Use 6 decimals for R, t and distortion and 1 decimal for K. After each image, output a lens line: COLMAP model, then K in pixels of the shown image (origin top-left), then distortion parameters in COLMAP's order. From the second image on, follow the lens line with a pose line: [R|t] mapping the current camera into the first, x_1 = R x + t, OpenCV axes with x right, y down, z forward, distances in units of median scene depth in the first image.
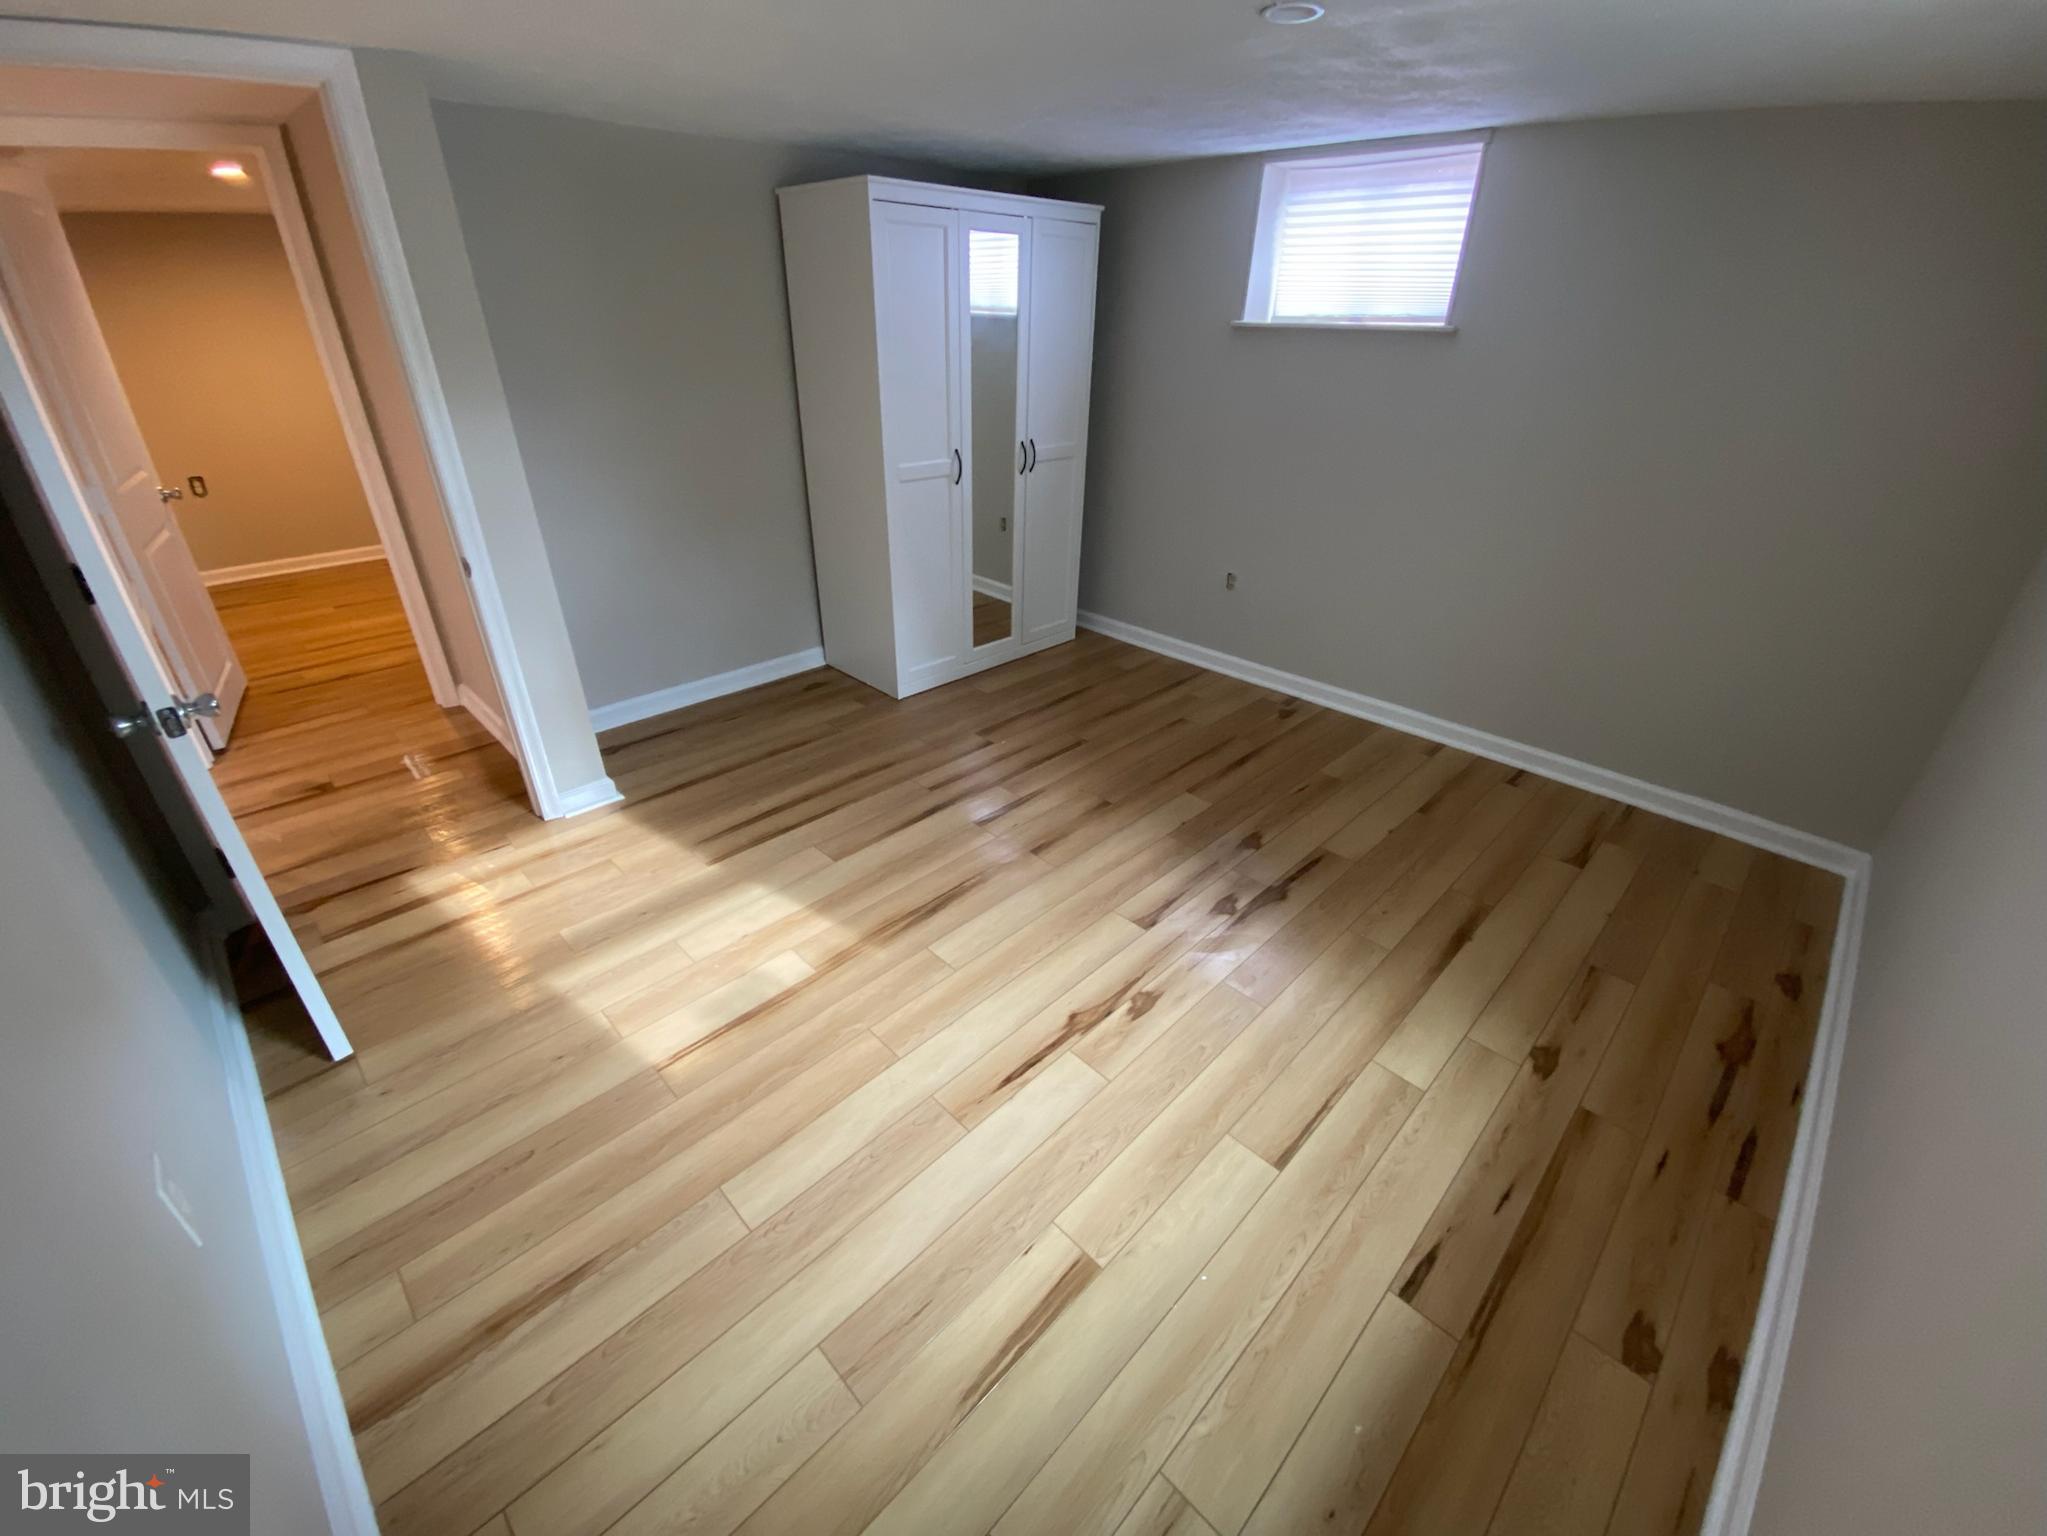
lens RADIAL K [[824.6, 0, 1012.9], [0, 824.6, 761.8], [0, 0, 1]] dist [0.015151, -0.018636]
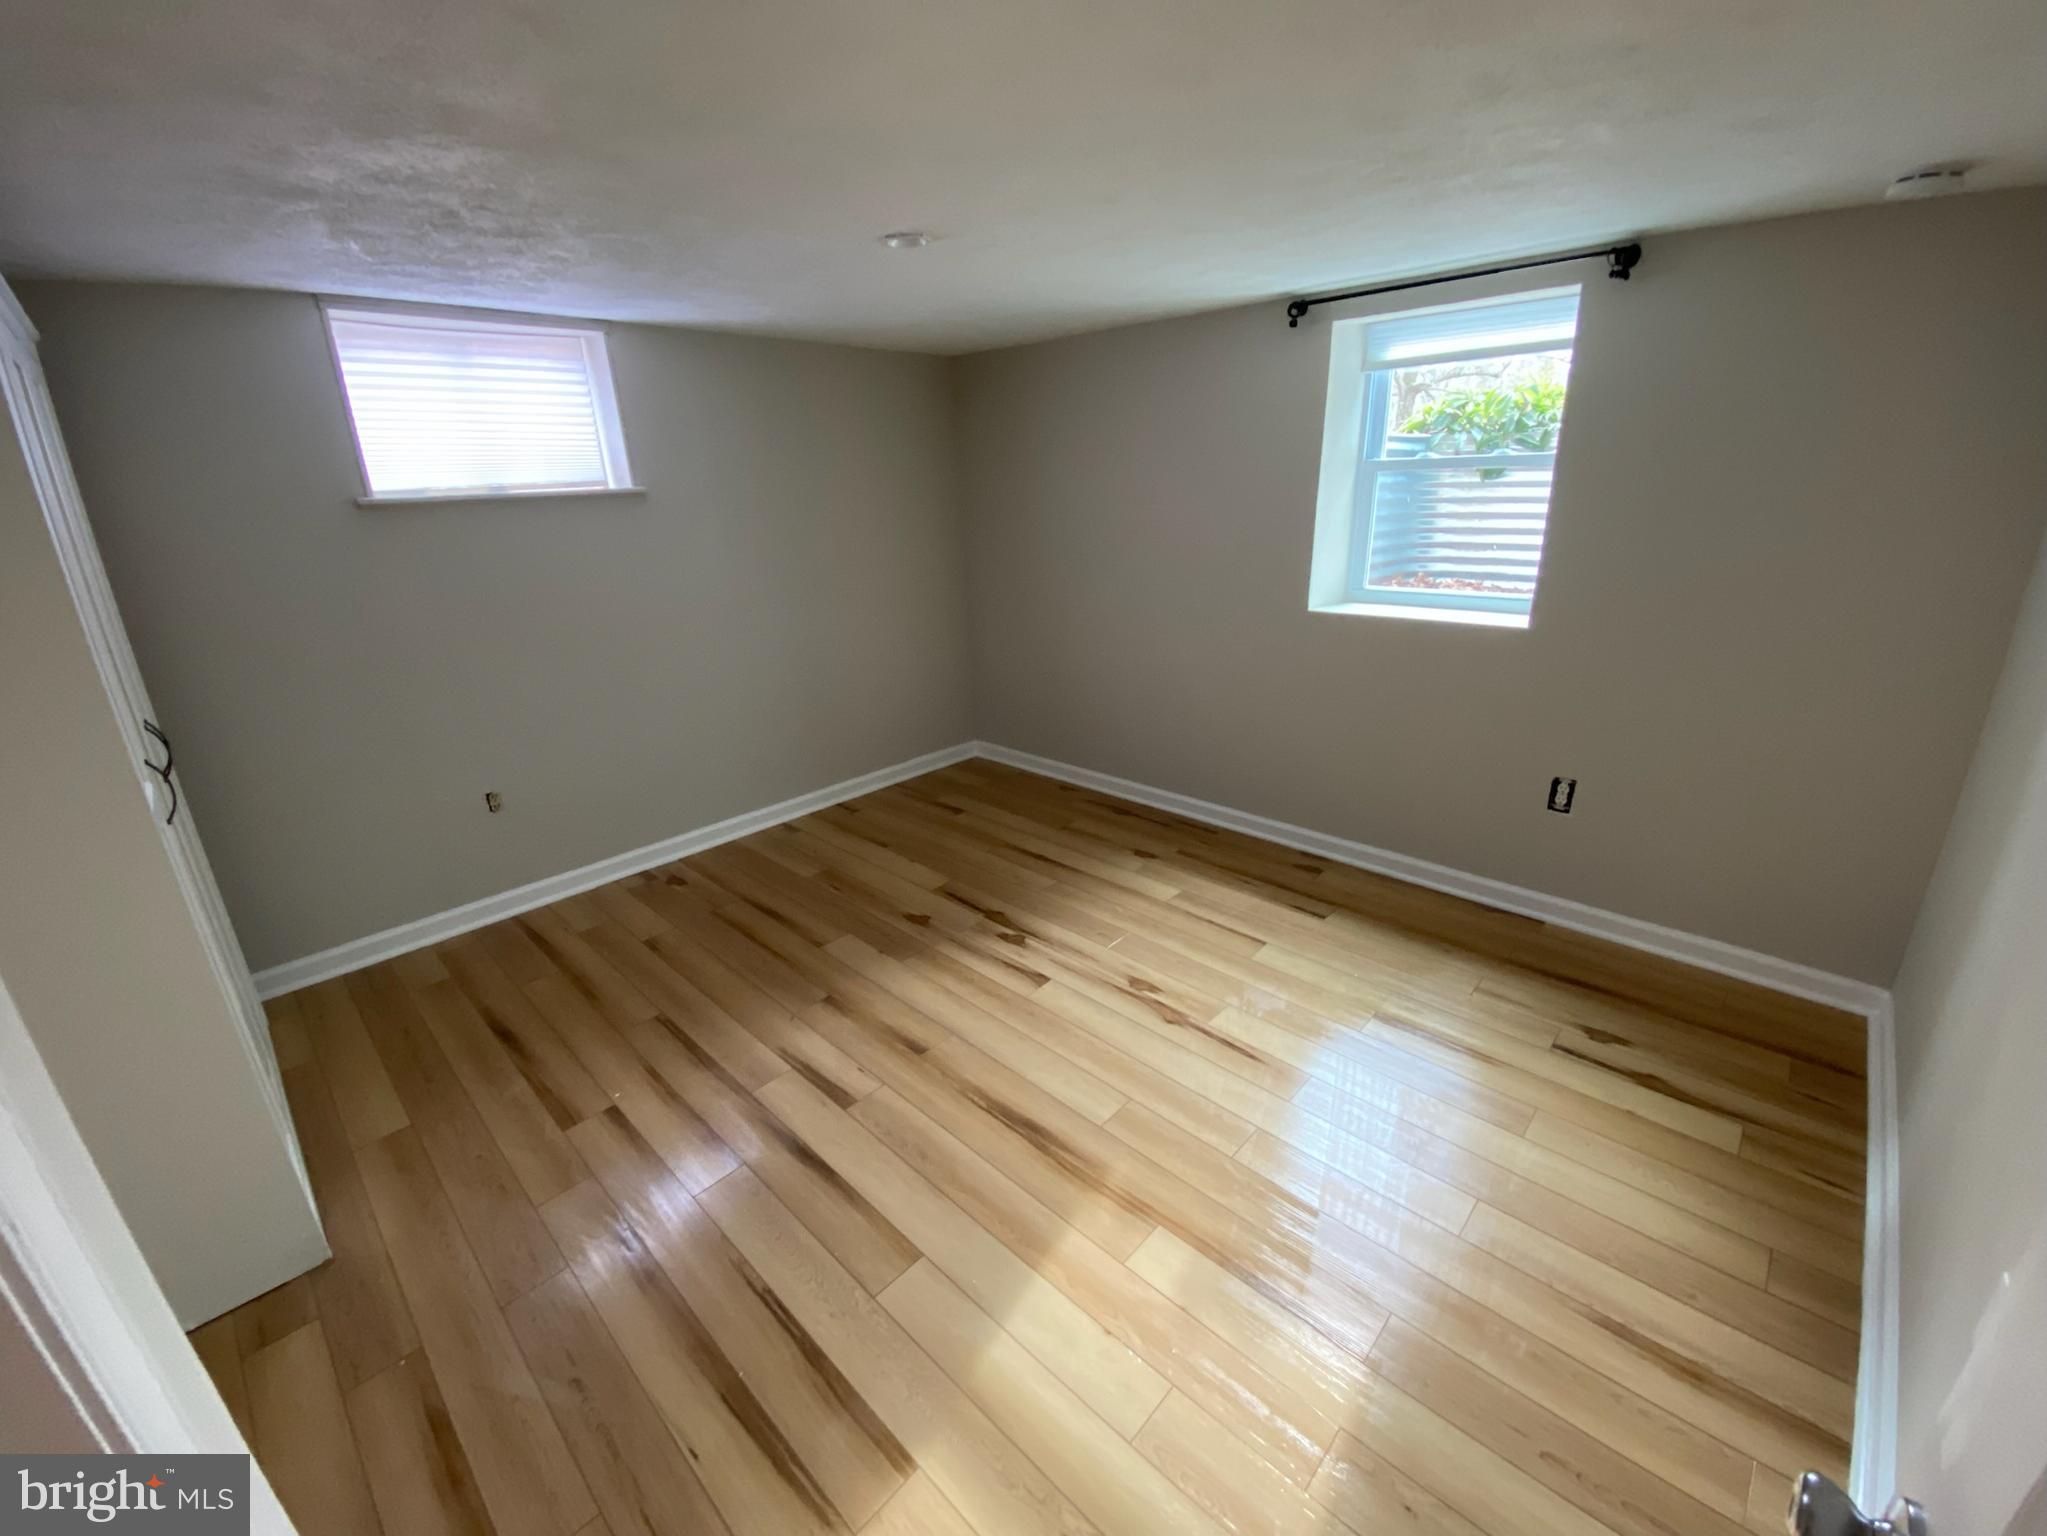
lens RADIAL K [[824.6, 0, 1012.9], [0, 824.6, 761.8], [0, 0, 1]] dist [0.015151, -0.018636]
pose [[-0.041309, -0.328029, 0.943764, -0.670235], [0.498991, 0.811566, 0.303922, -0.338520], [-0.865622, 0.483485, 0.130159, 0.639996]]
